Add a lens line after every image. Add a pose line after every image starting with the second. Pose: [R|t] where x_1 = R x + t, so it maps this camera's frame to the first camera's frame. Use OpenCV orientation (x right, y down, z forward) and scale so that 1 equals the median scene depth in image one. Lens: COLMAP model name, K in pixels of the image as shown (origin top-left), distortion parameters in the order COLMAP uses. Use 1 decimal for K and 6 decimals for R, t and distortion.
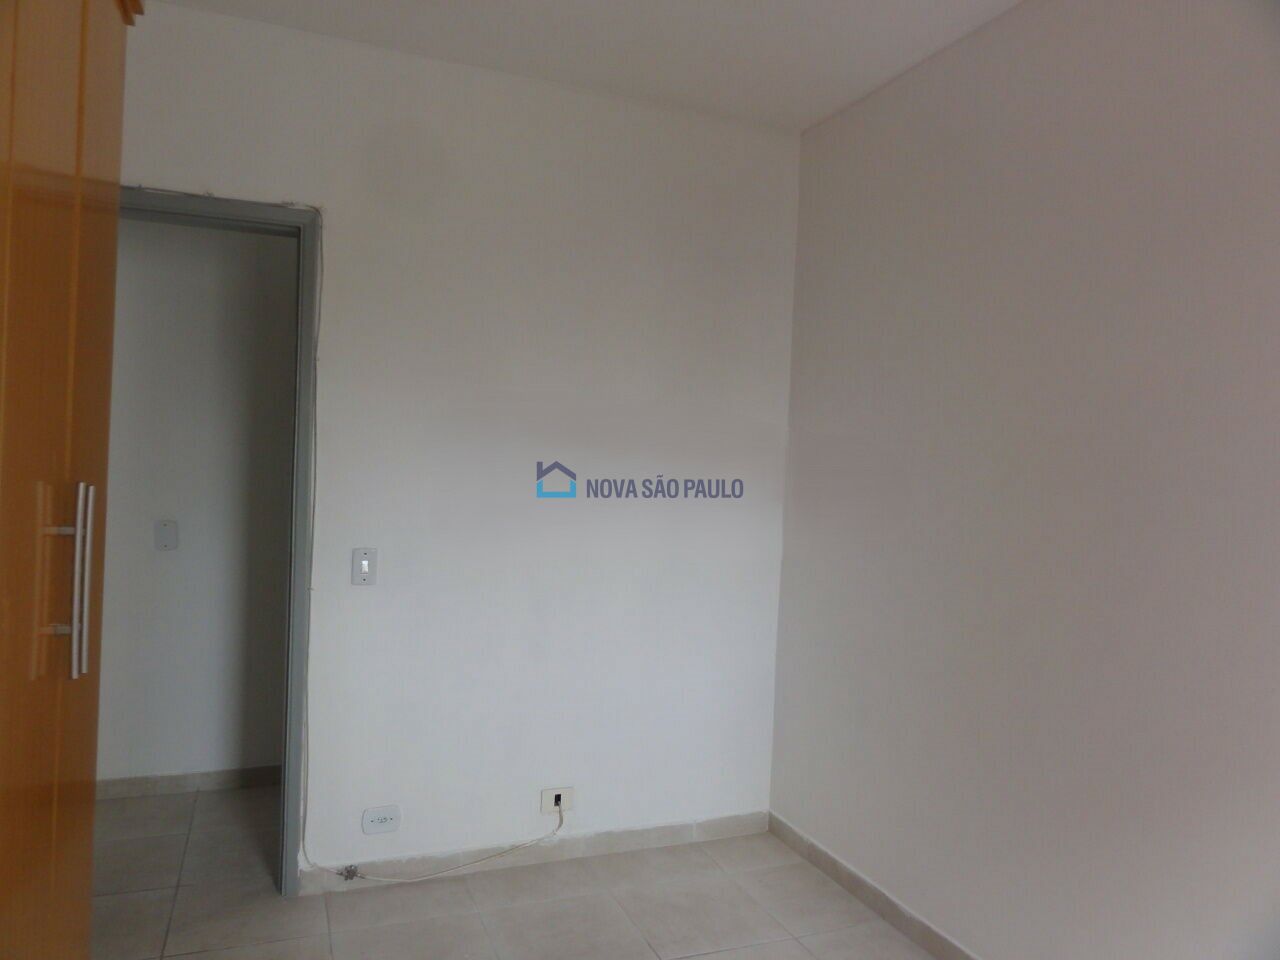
lens RADIAL K [[907.4, 0, 637.5], [0, 907.4, 482.0], [0, 0, 1]] dist [-0.002725, 0.006181]
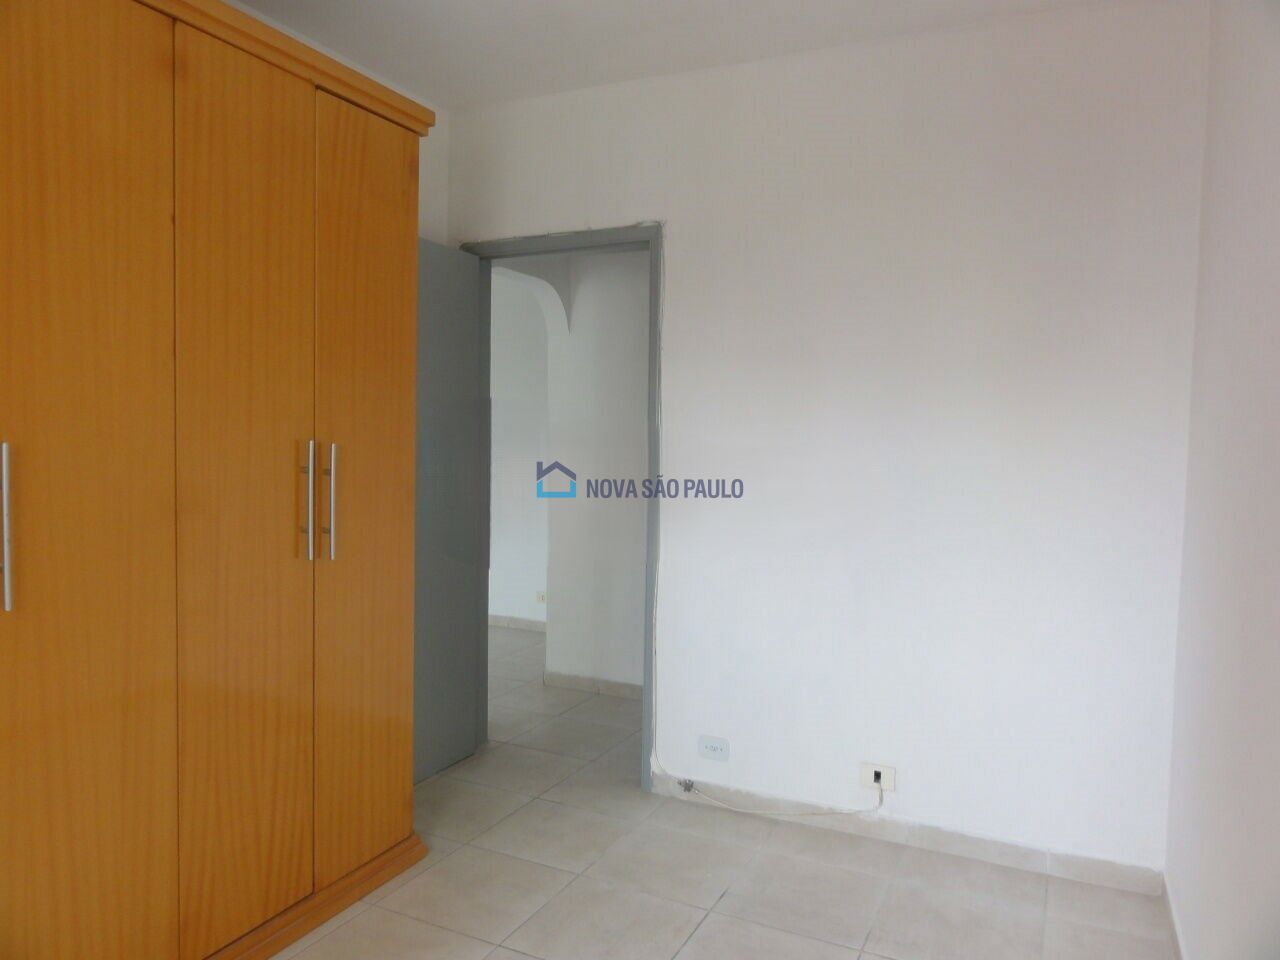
lens RADIAL K [[907.4, 0, 634.0], [0, 907.4, 476.3], [0, 0, 1]] dist [-0.002725, 0.006181]
pose [[0.673930, 0.013969, -0.738663, 0.461141], [-0.008020, 0.999901, 0.011591, 0.017777], [0.738752, -0.001887, 0.673975, 0.150817]]
